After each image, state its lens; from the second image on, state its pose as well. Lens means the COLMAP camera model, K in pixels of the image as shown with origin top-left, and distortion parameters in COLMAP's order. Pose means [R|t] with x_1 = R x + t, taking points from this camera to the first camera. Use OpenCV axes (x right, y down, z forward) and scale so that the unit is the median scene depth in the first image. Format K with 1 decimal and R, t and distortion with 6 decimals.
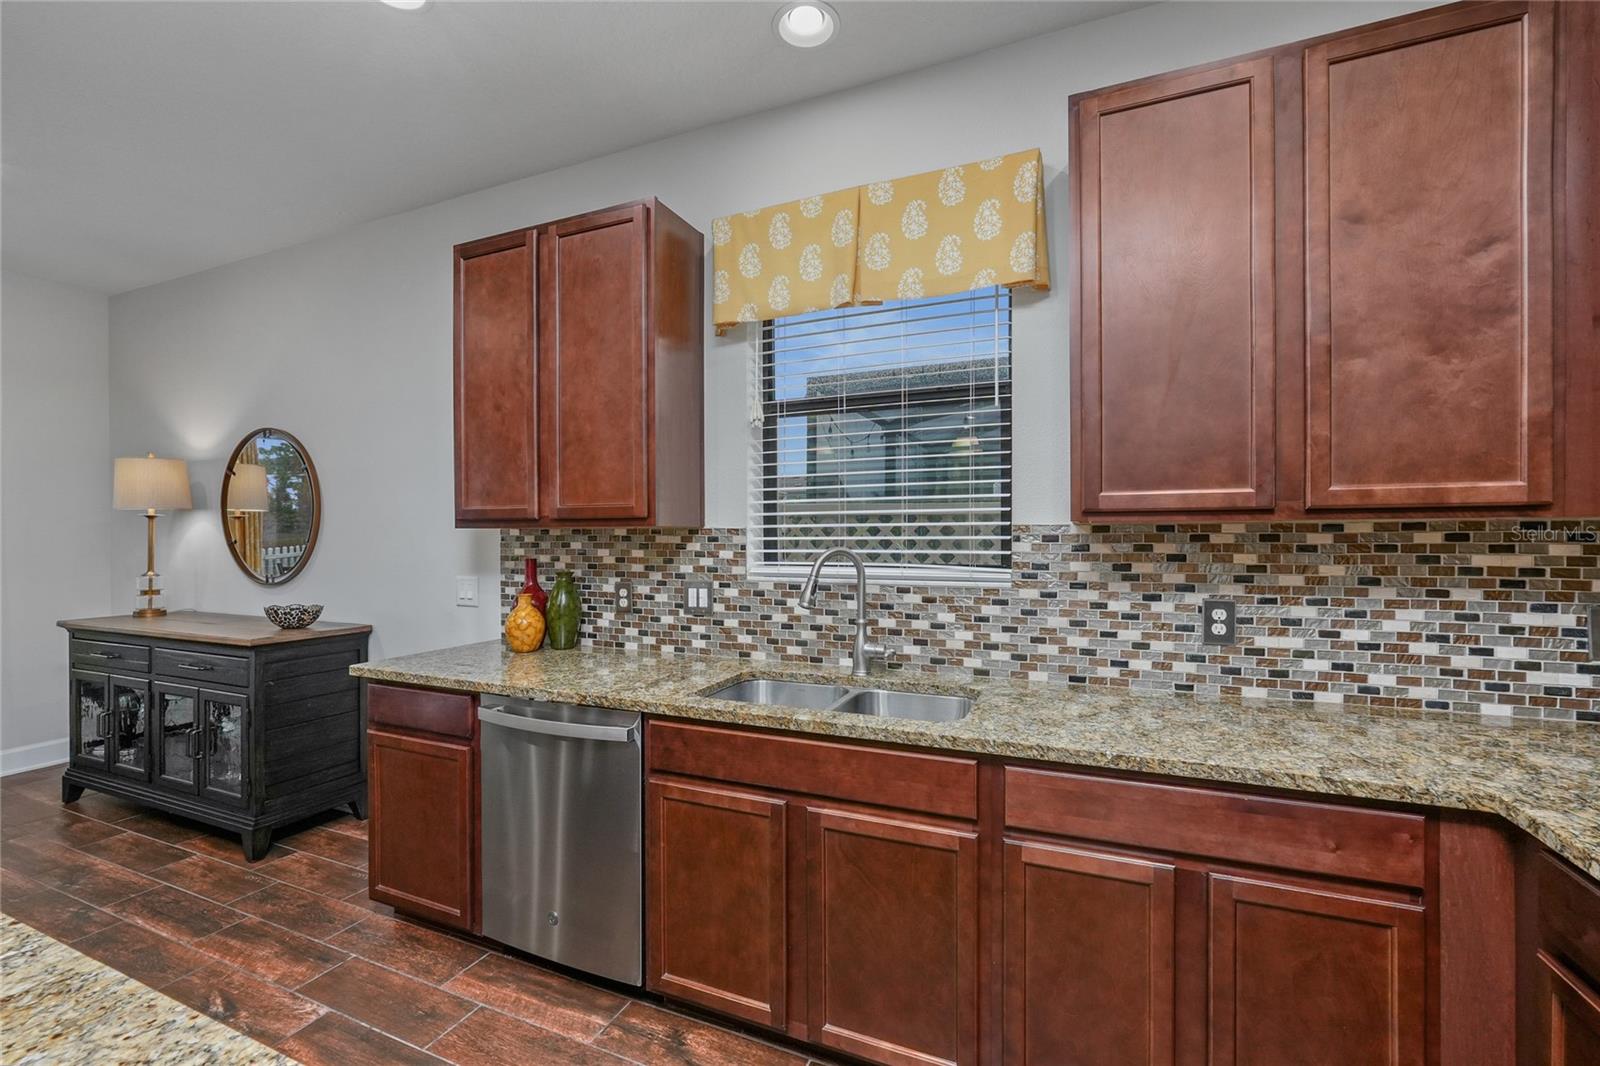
lens RADIAL K [[674.7, 0, 797.3], [0, 674.7, 536.9], [0, 0, 1]] dist [-0.013078, 0.004823]
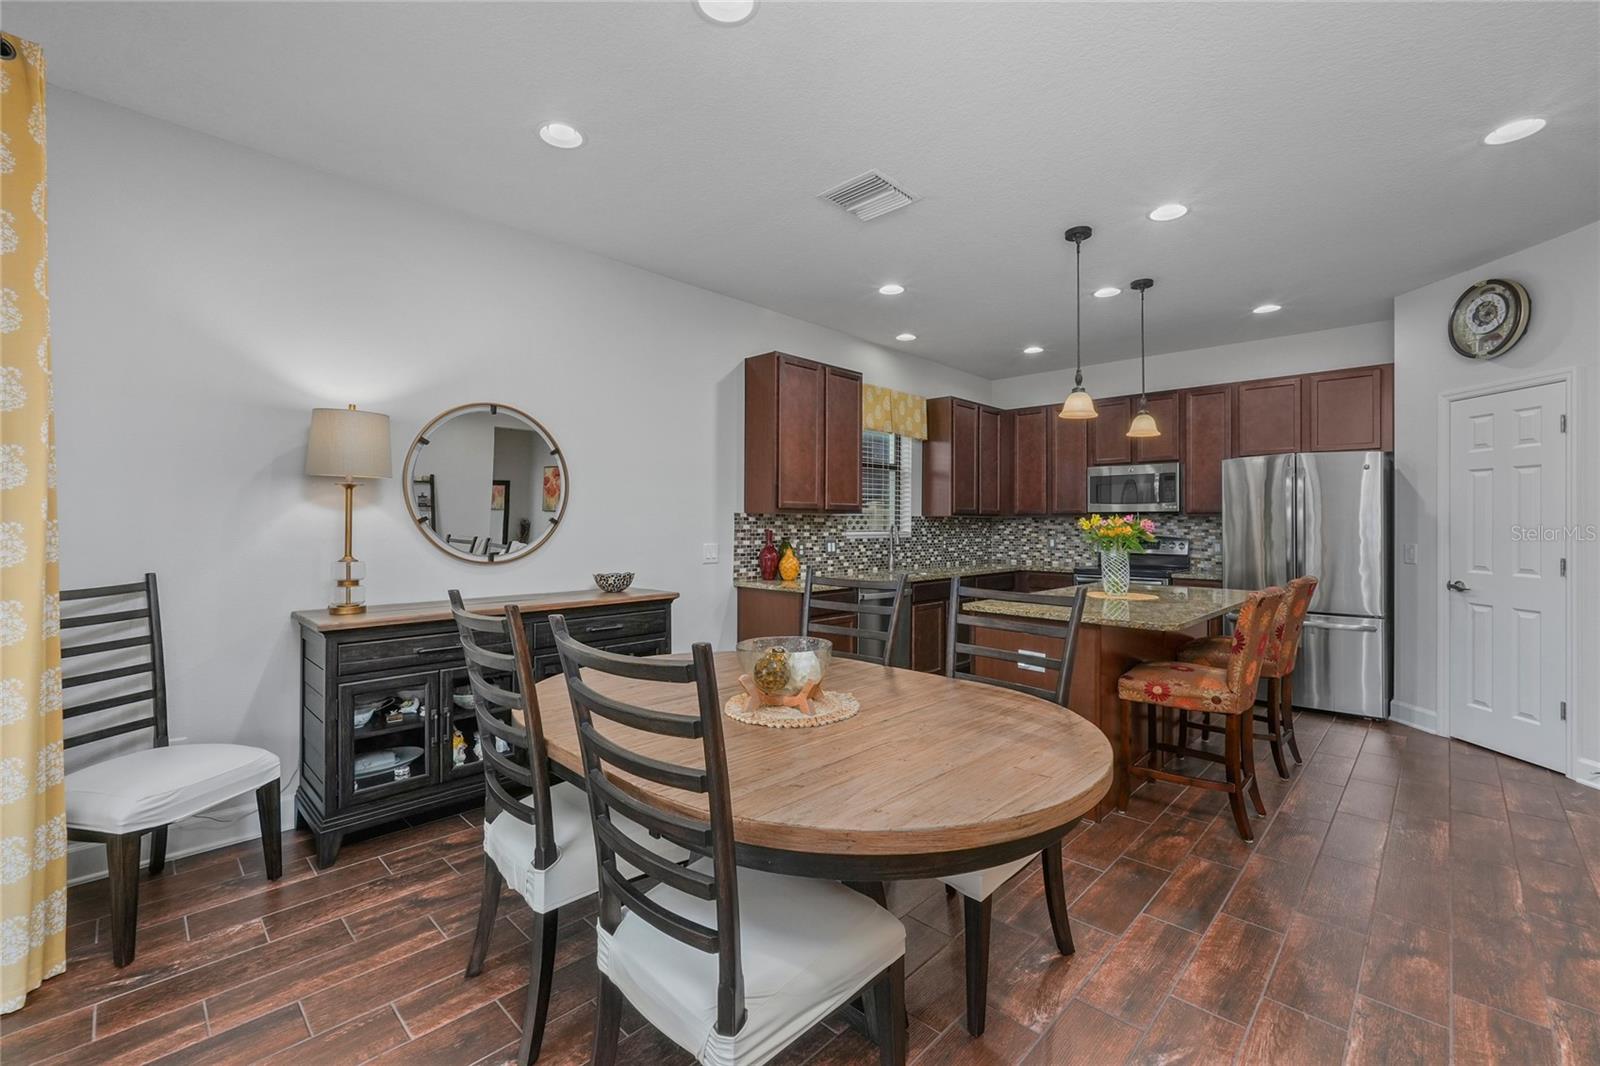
lens RADIAL K [[674.7, 0, 800.7], [0, 674.7, 516.3], [0, 0, 1]] dist [-0.013078, 0.004823]
pose [[0.355815, 0.014327, 0.934447, -2.782580], [-0.001419, 0.999890, -0.014790, 0.029627], [-0.934555, 0.003936, 0.355796, 0.413523]]
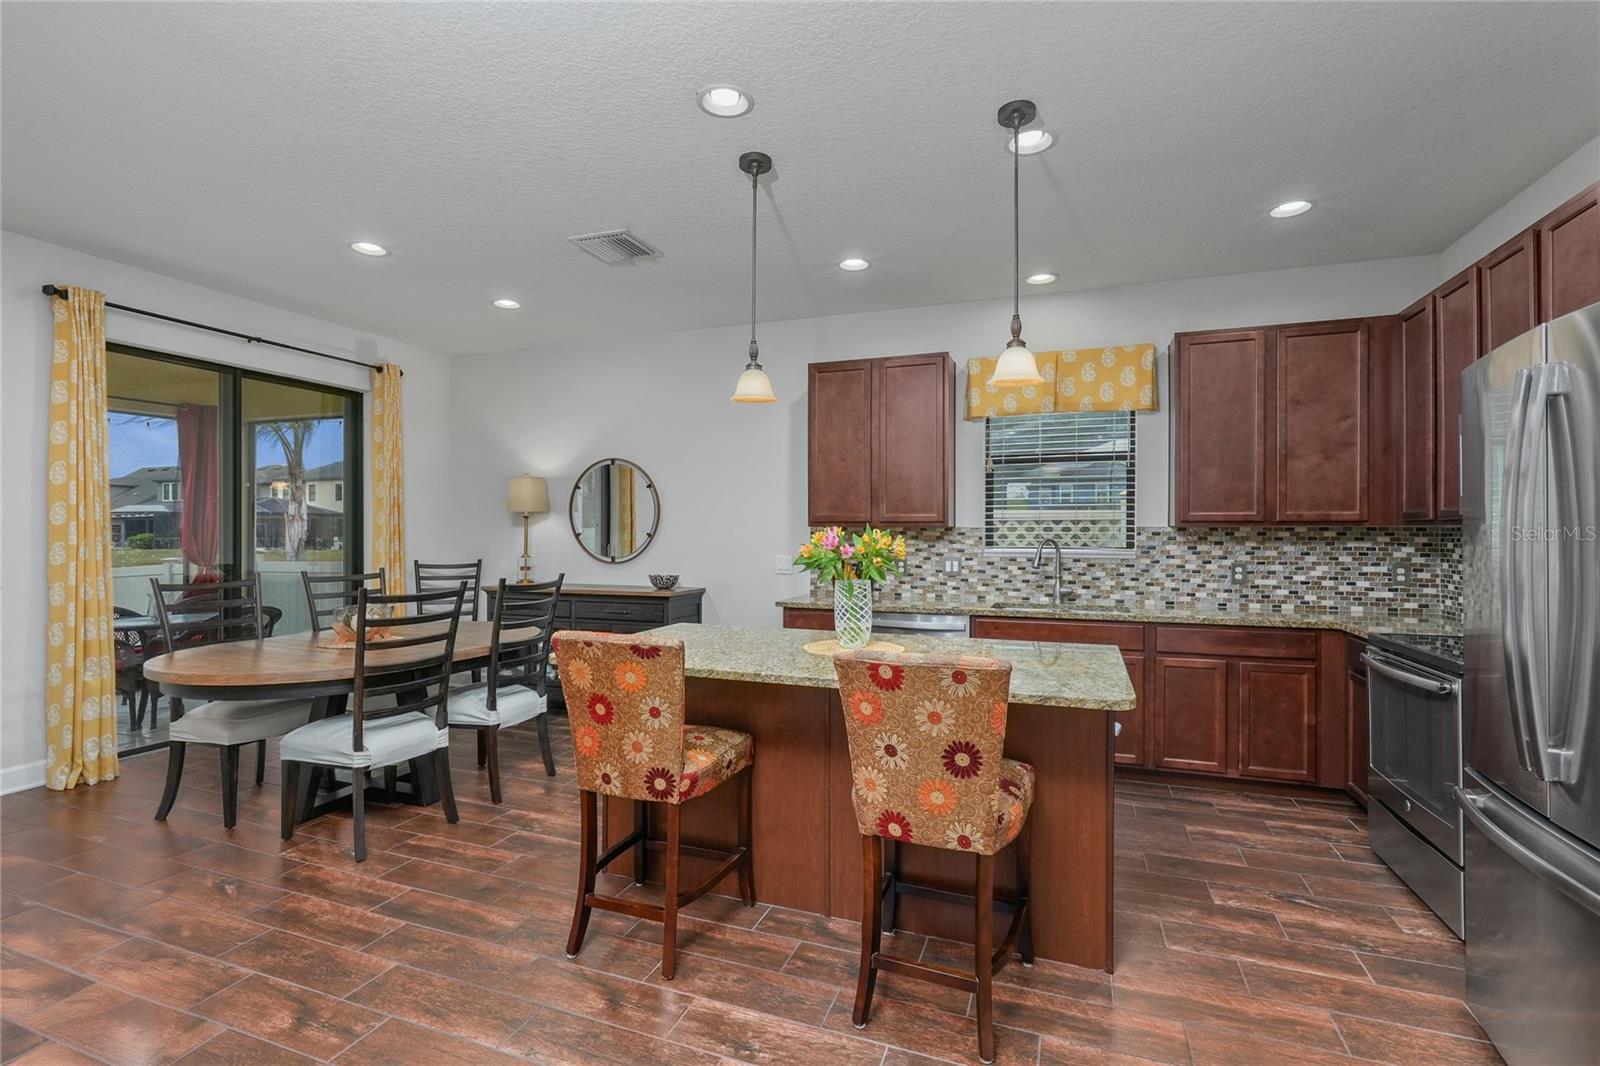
lens RADIAL K [[727.2, 0, 800.7], [0, 727.2, 532.7], [0, 0, 1]] dist [-0.010730, 0.004364]
pose [[0.998636, 0.005423, 0.051940, -0.822626], [-0.005292, 0.999982, -0.002649, 0.010840], [-0.051953, 0.002371, 0.998647, -1.145334]]
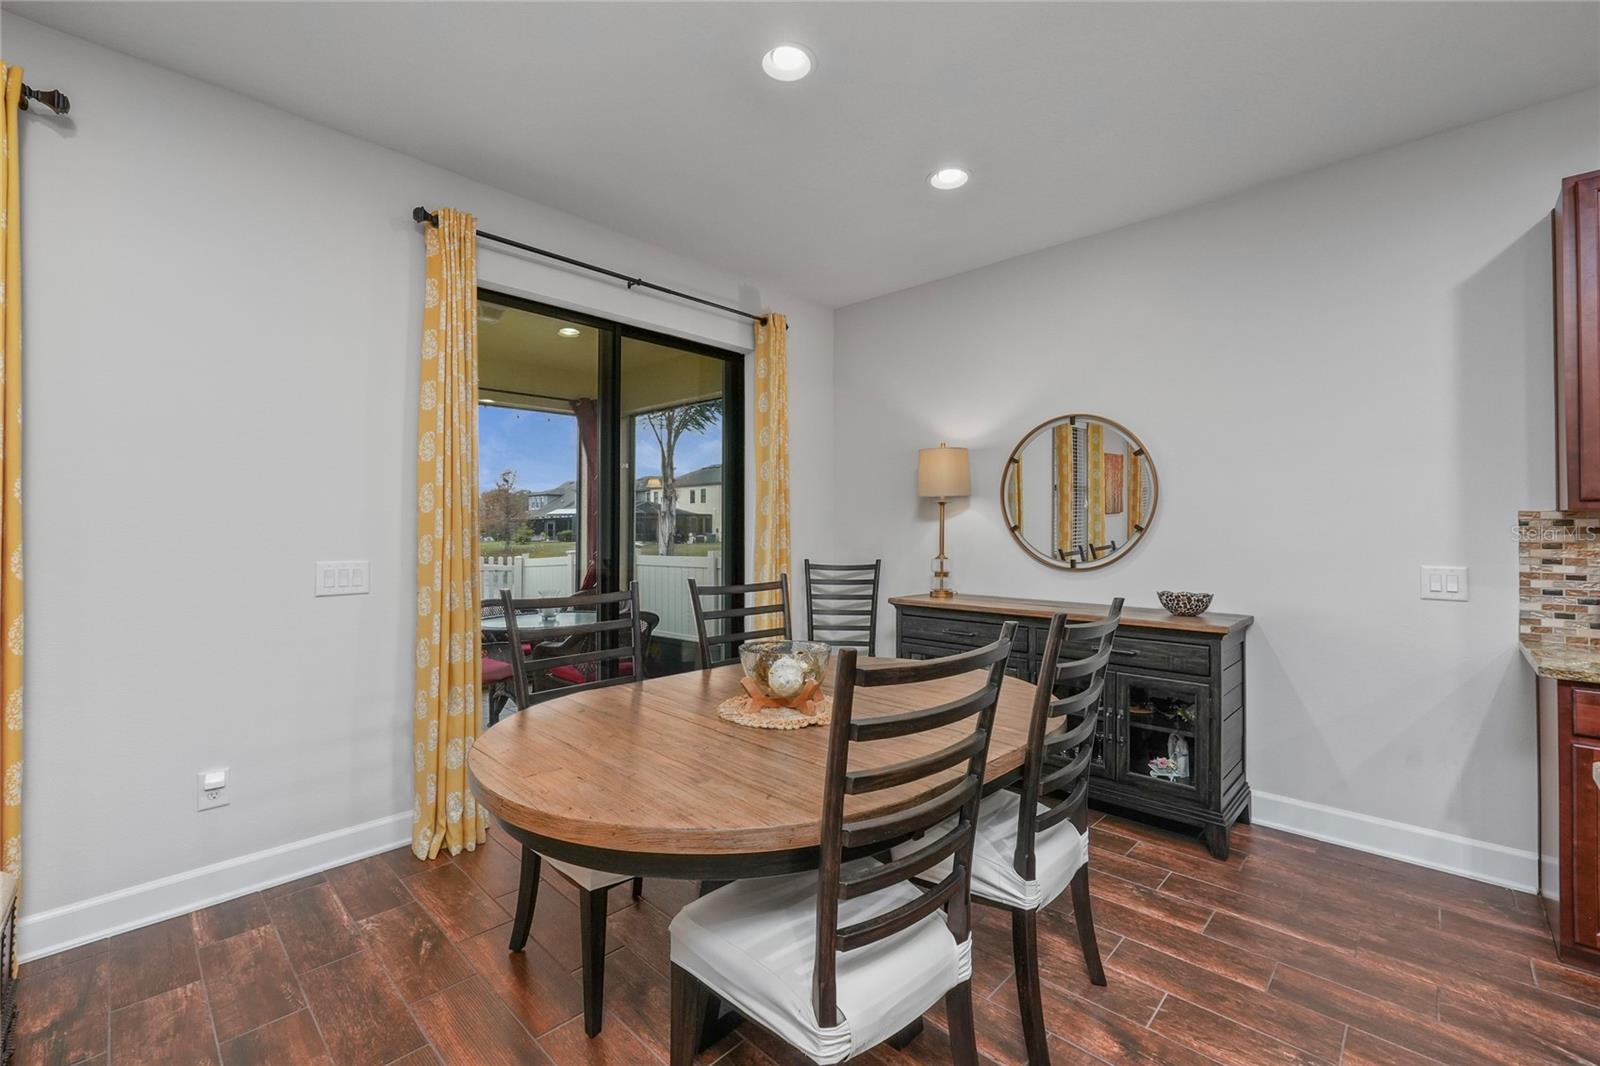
lens RADIAL K [[674.7, 0, 802.2], [0, 674.7, 517.6], [0, 0, 1]] dist [-0.013078, 0.004823]
pose [[0.938680, -0.000481, -0.344789, -1.478939], [-0.006473, 0.999798, -0.019019, 0.026441], [0.344729, 0.020084, 0.938487, -0.164931]]
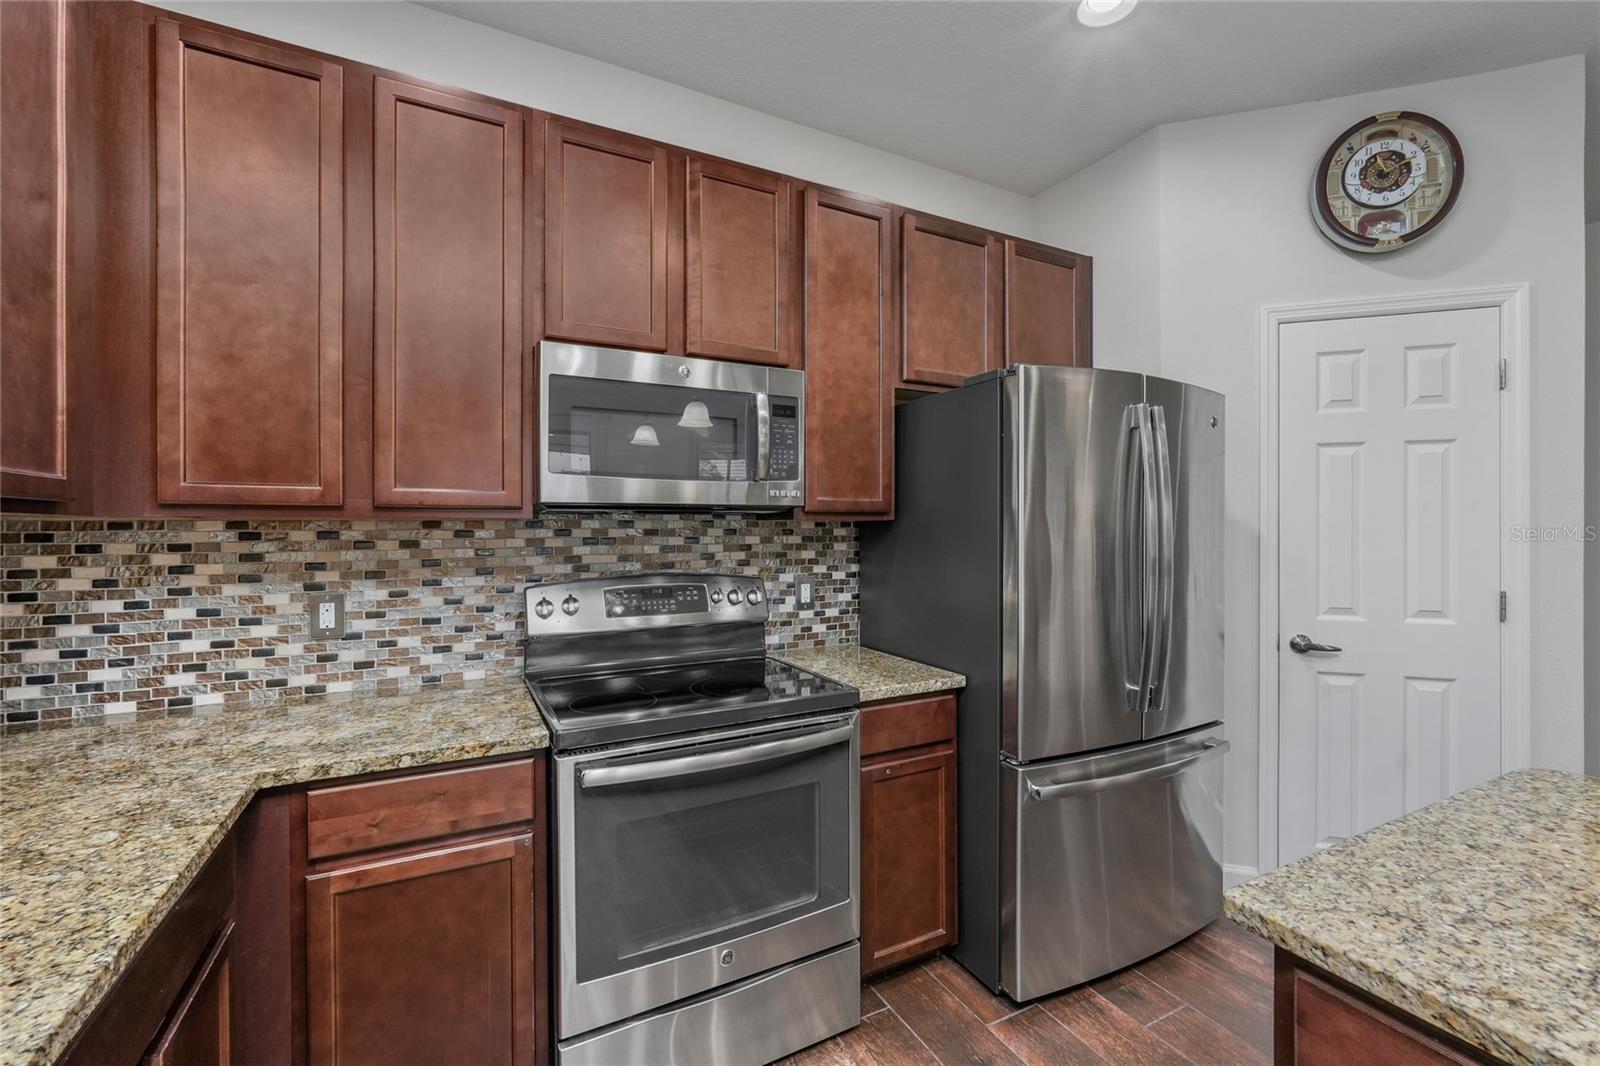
lens RADIAL K [[674.7, 0, 799.7], [0, 674.7, 528.3], [0, 0, 1]] dist [-0.013078, 0.004823]
pose [[-0.774013, 0.006627, 0.633135, -0.185834], [0.008141, 0.999967, -0.000515, -0.001261], [-0.633118, 0.004755, -0.774041, 0.739204]]
